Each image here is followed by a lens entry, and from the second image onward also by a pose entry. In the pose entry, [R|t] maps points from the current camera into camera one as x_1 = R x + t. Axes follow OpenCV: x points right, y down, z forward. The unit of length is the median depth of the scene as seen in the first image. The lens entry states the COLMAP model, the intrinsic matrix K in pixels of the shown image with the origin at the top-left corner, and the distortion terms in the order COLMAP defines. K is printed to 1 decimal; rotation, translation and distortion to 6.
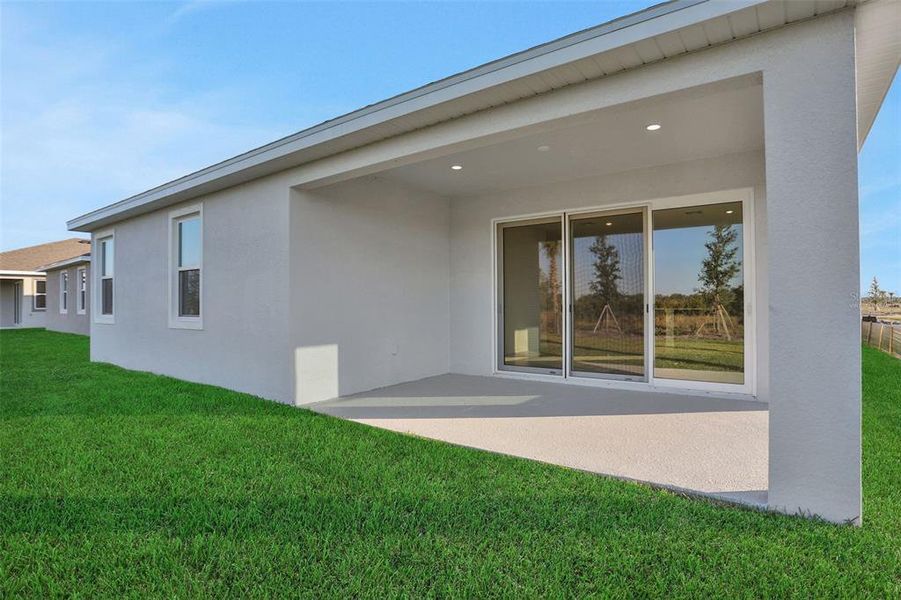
lens RADIAL K [[451.2, 0, 450.5], [0, 451.2, 300.0], [0, 0, 1]] dist [-0.000363, -0.000088]
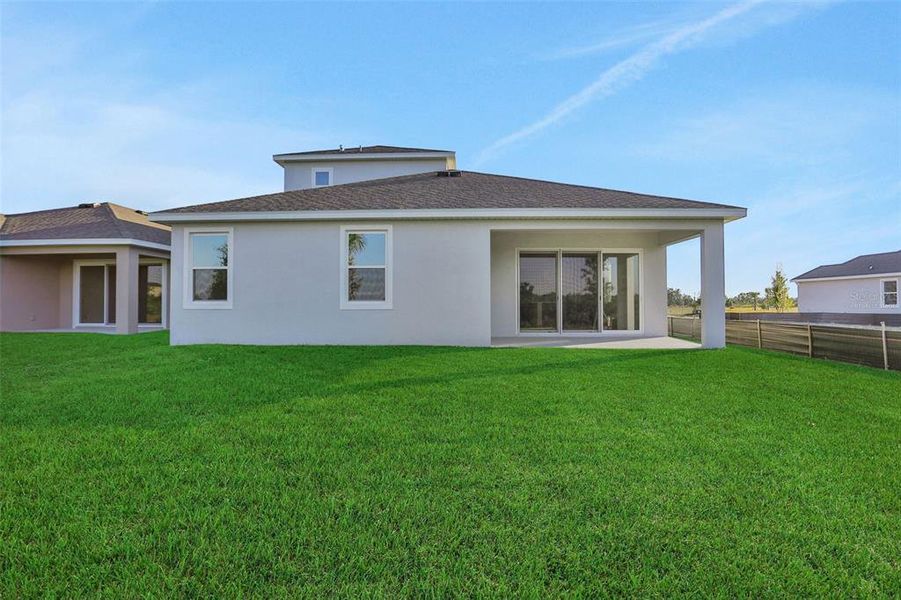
lens RADIAL K [[448.9, 0, 454.9], [0, 448.9, 301.6], [0, 0, 1]] dist [-0.044551, 0.000496]
pose [[0.849575, 0.008308, 0.527402, -0.379414], [-0.011818, 0.999925, 0.003285, 0.010295], [-0.527335, -0.009024, 0.849610, -0.136679]]
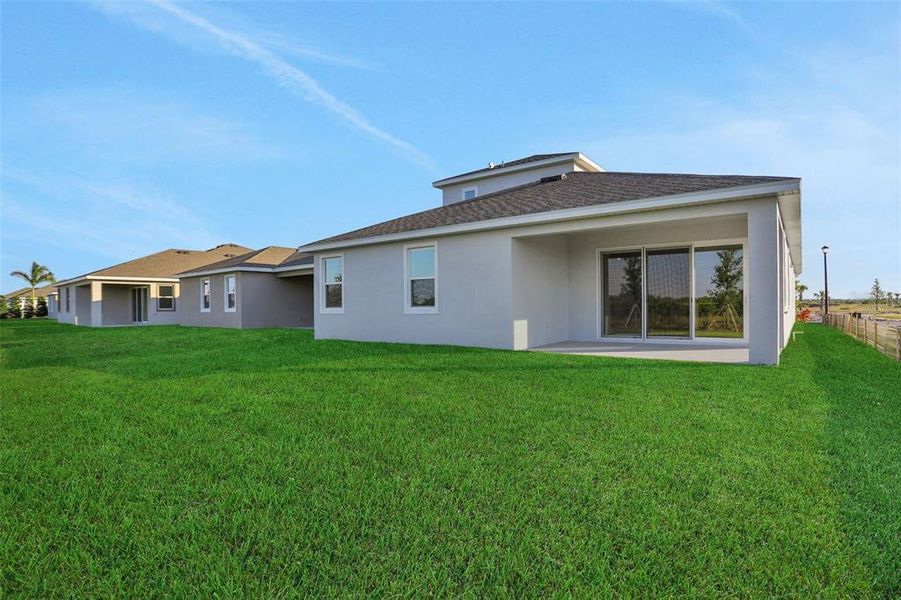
lens RADIAL K [[448.9, 0, 454.9], [0, 448.9, 301.6], [0, 0, 1]] dist [-0.044551, 0.000496]
pose [[0.999818, -0.003603, -0.018754, -0.149114], [0.003560, 0.999991, -0.002328, 0.007627], [0.018762, 0.002260, 0.999821, -0.250957]]
